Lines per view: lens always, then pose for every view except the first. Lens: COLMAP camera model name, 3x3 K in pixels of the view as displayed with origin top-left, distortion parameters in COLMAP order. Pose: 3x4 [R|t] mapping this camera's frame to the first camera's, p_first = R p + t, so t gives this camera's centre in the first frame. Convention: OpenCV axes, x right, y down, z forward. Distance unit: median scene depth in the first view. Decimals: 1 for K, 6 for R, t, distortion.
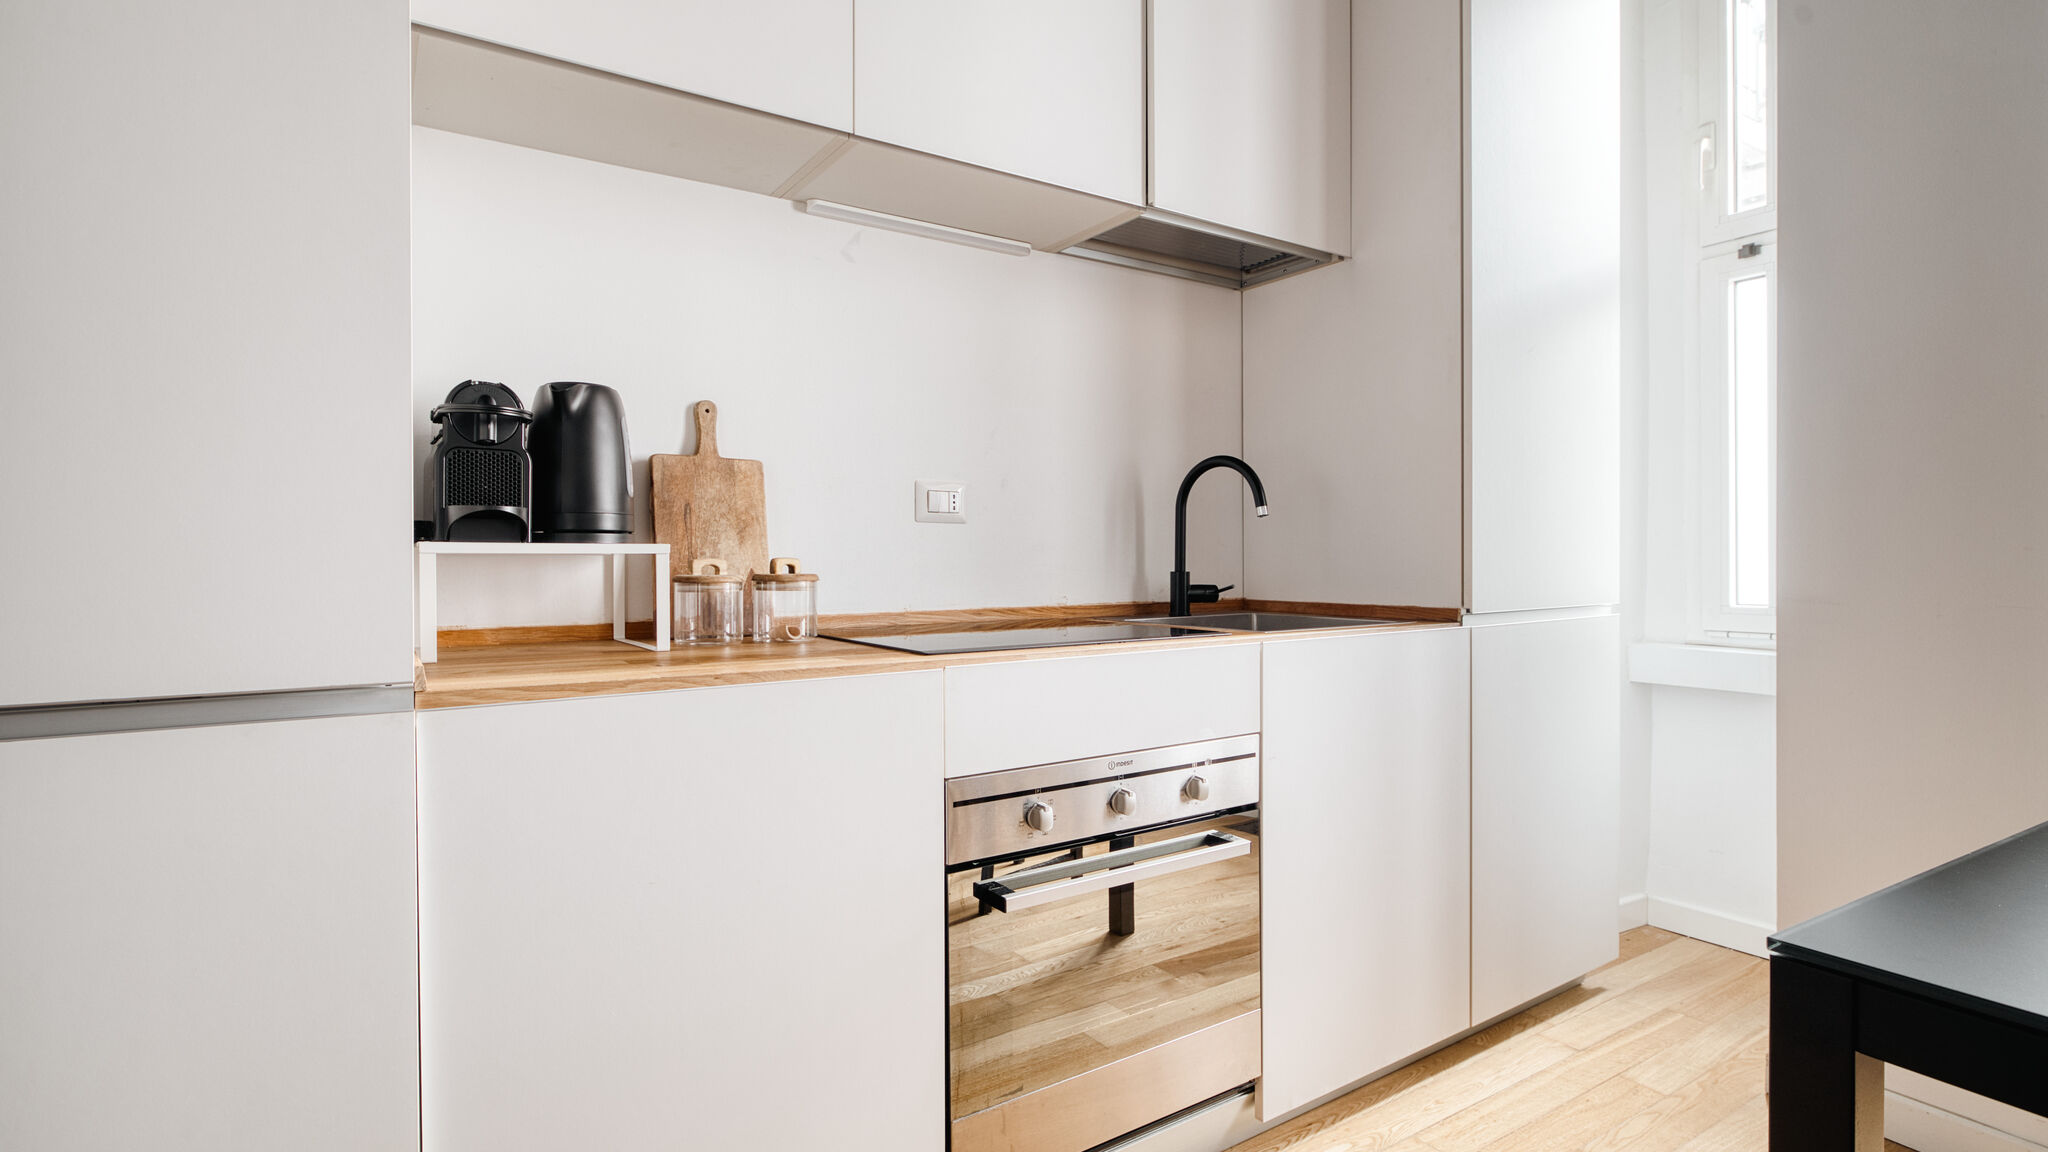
lens RADIAL K [[1014.2, 0, 1051.0], [0, 1014.2, 568.0], [0, 0, 1]] dist [0.013849, 0.000839]
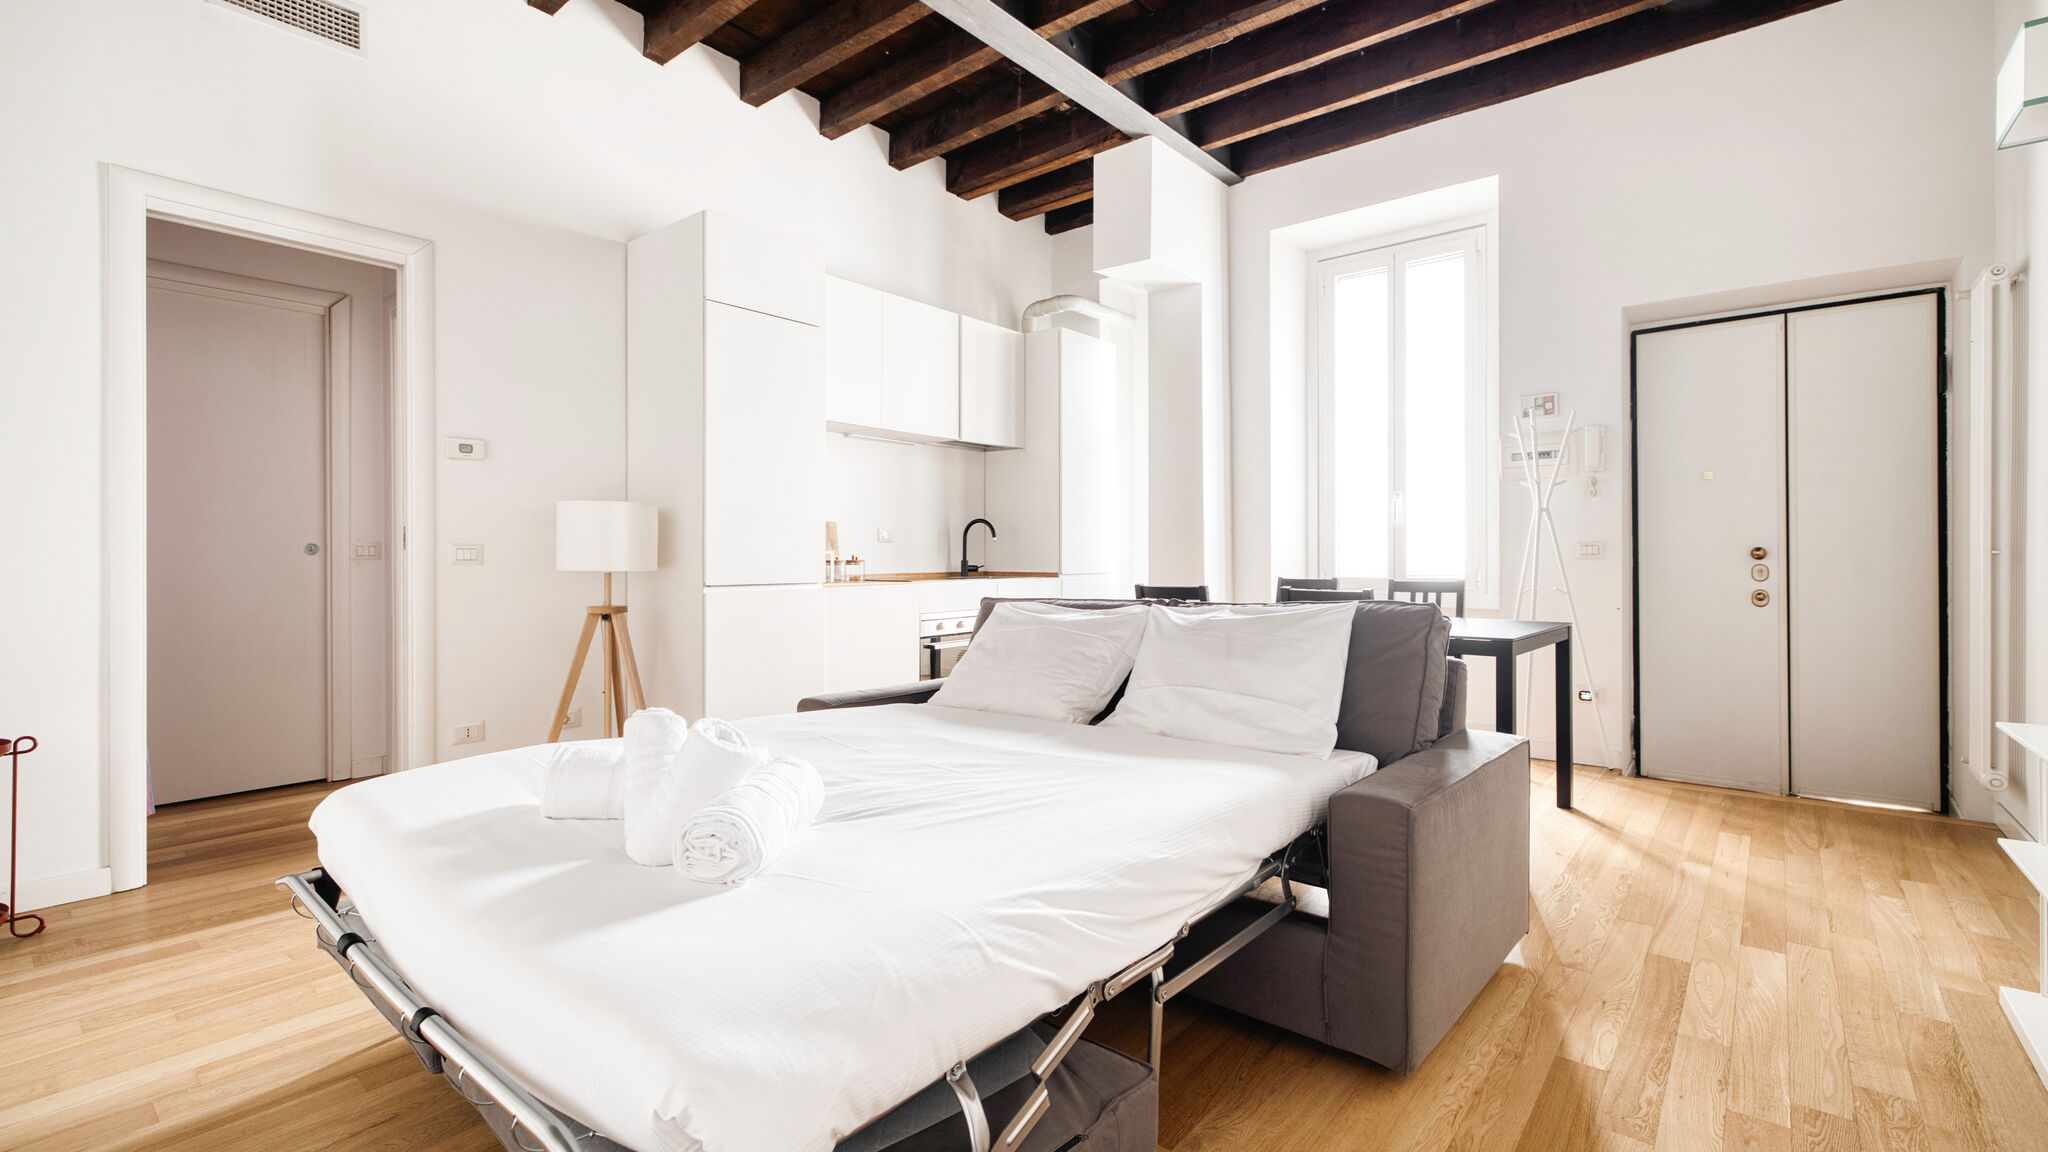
lens RADIAL K [[897.1, 0, 1015.4], [0, 897.1, 564.4], [0, 0, 1]] dist [-0.000253, -0.001171]
pose [[0.958722, 0.001272, 0.284341, -0.541165], [-0.001433, 0.999999, 0.000357, 0.016621], [-0.284340, -0.000750, 0.958723, -1.714281]]
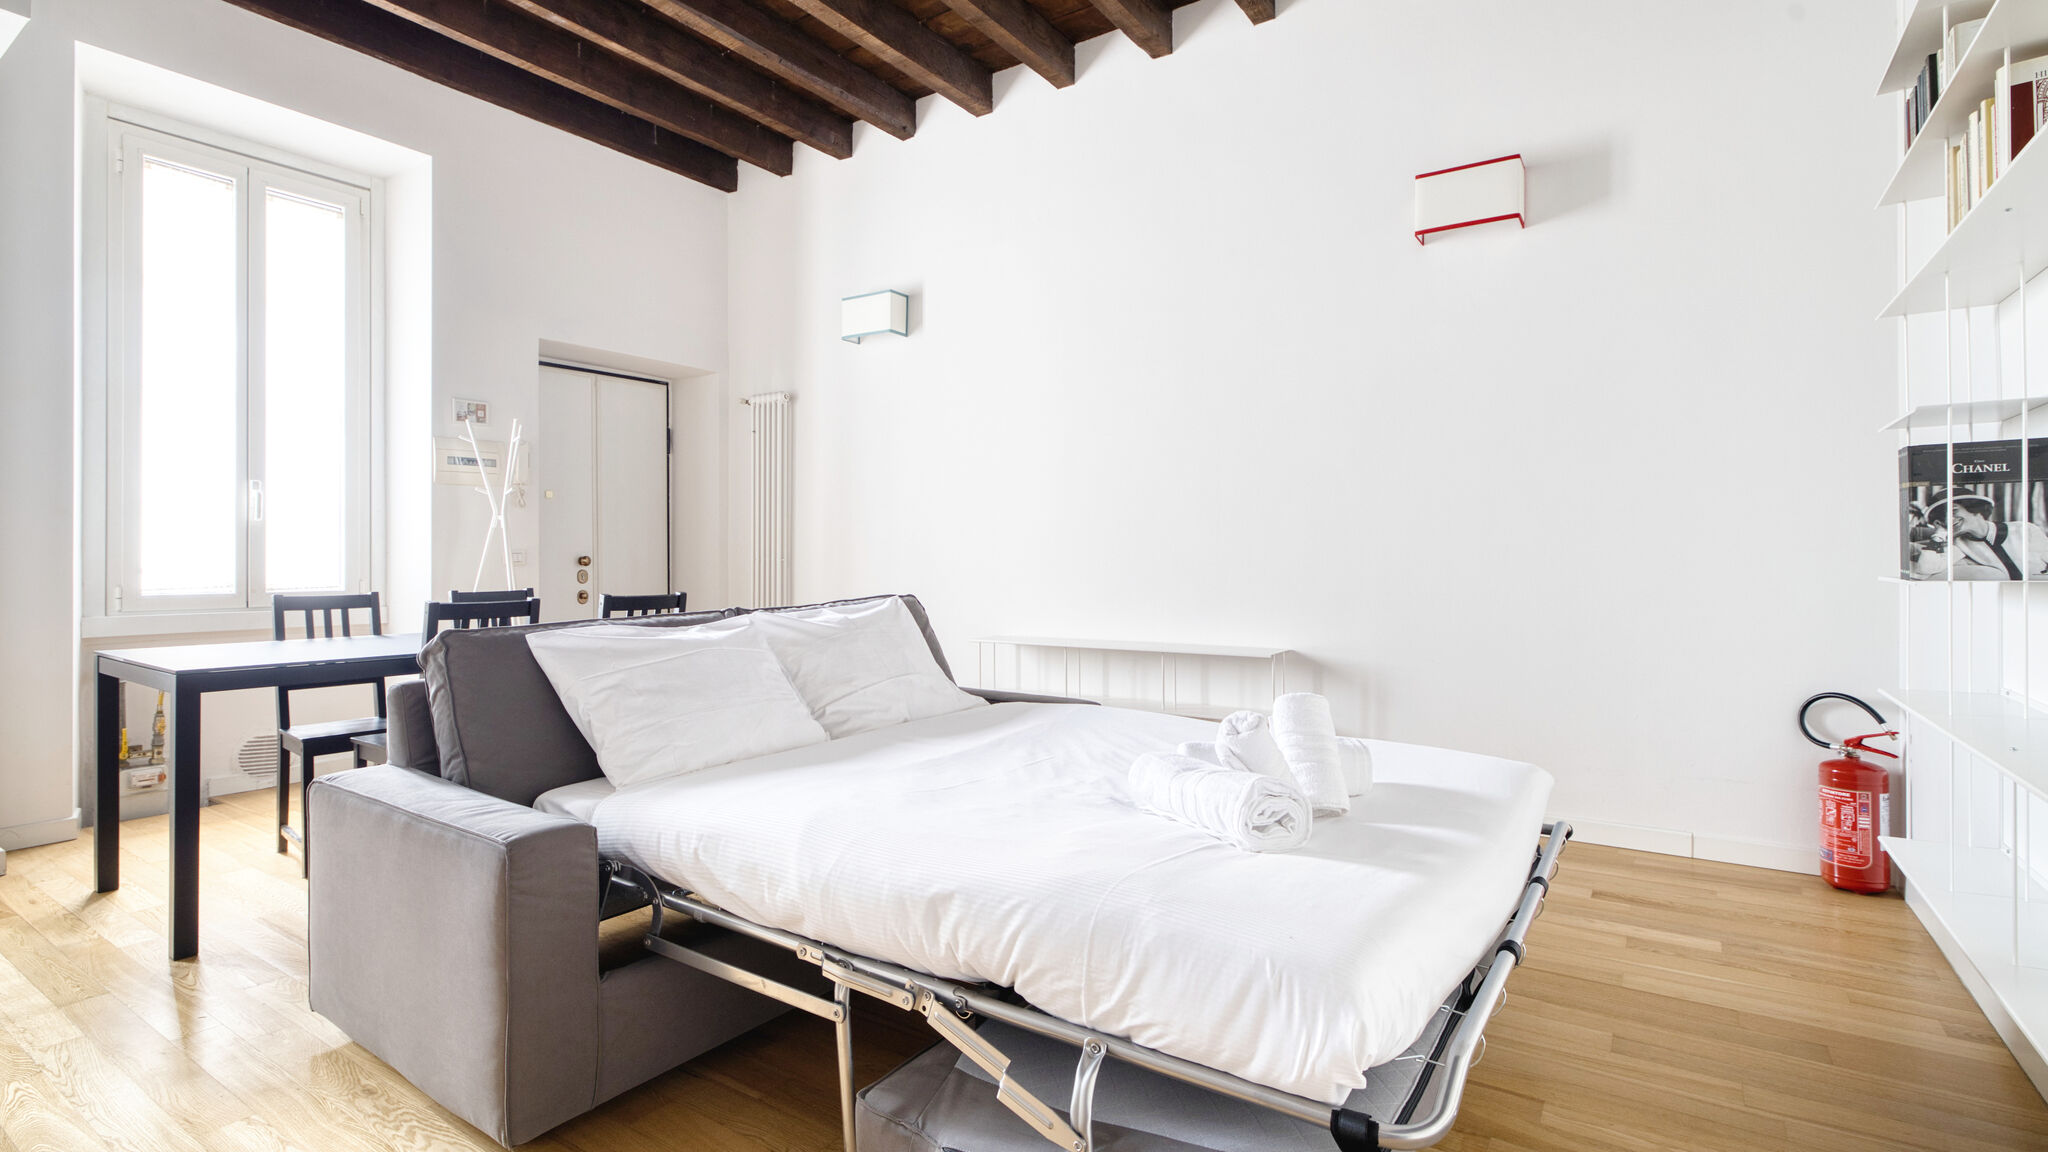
lens RADIAL K [[1014.2, 0, 1039.8], [0, 1014.2, 541.7], [0, 0, 1]] dist [0.013849, 0.000839]
pose [[-0.403105, 0.023665, 0.914848, -1.606861], [0.014629, 0.999705, -0.019414, 0.009375], [-0.915037, 0.005558, -0.403332, -0.059132]]
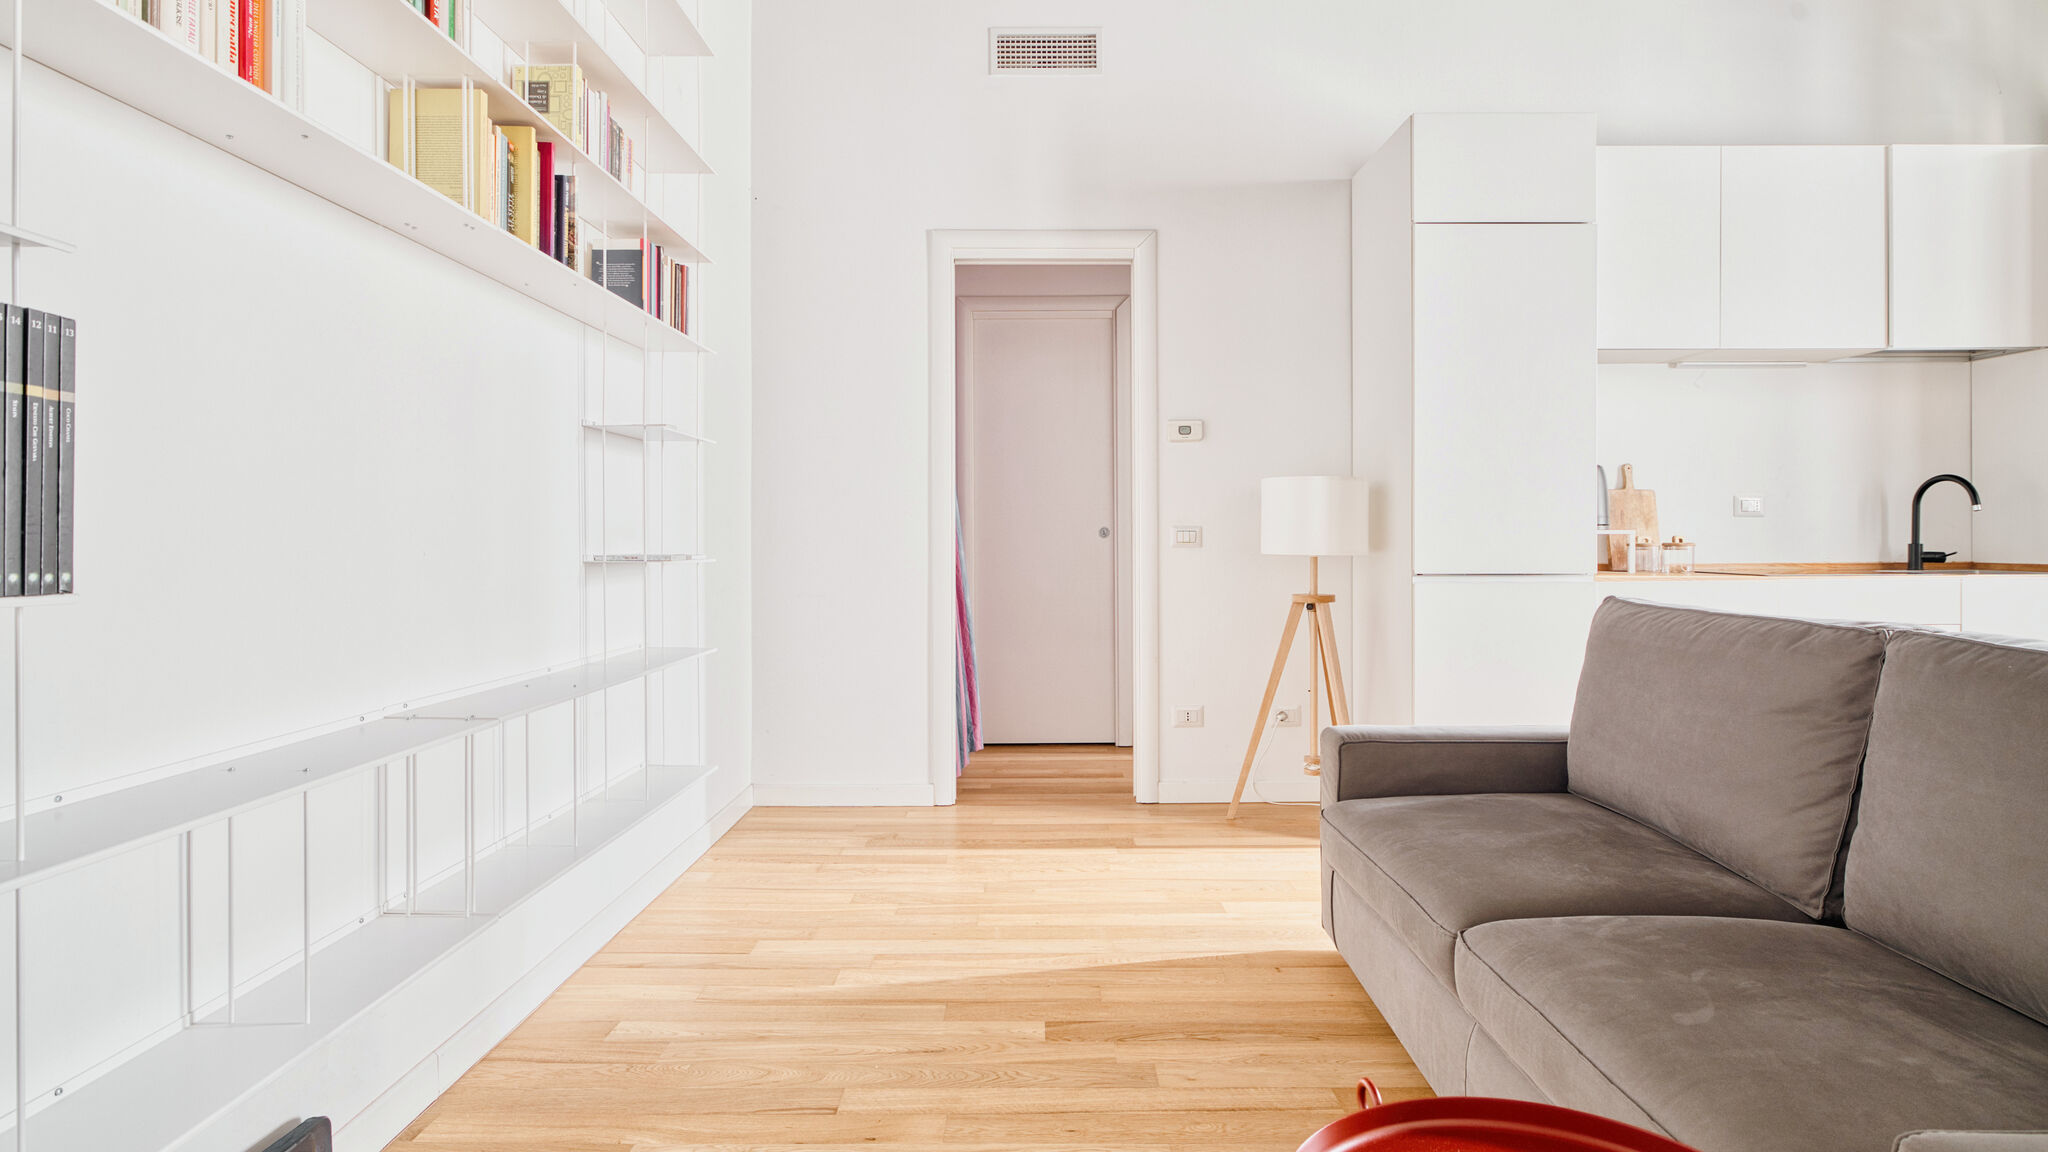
lens RADIAL K [[1048.6, 0, 1020.9], [0, 1048.6, 546.2], [0, 0, 1]] dist [-0.002778, 0.000052]
pose [[0.829318, 0.005938, -0.558745, -0.165156], [-0.005720, 0.999981, 0.002137, 0.015177], [0.558747, 0.001424, 0.829337, -1.582222]]
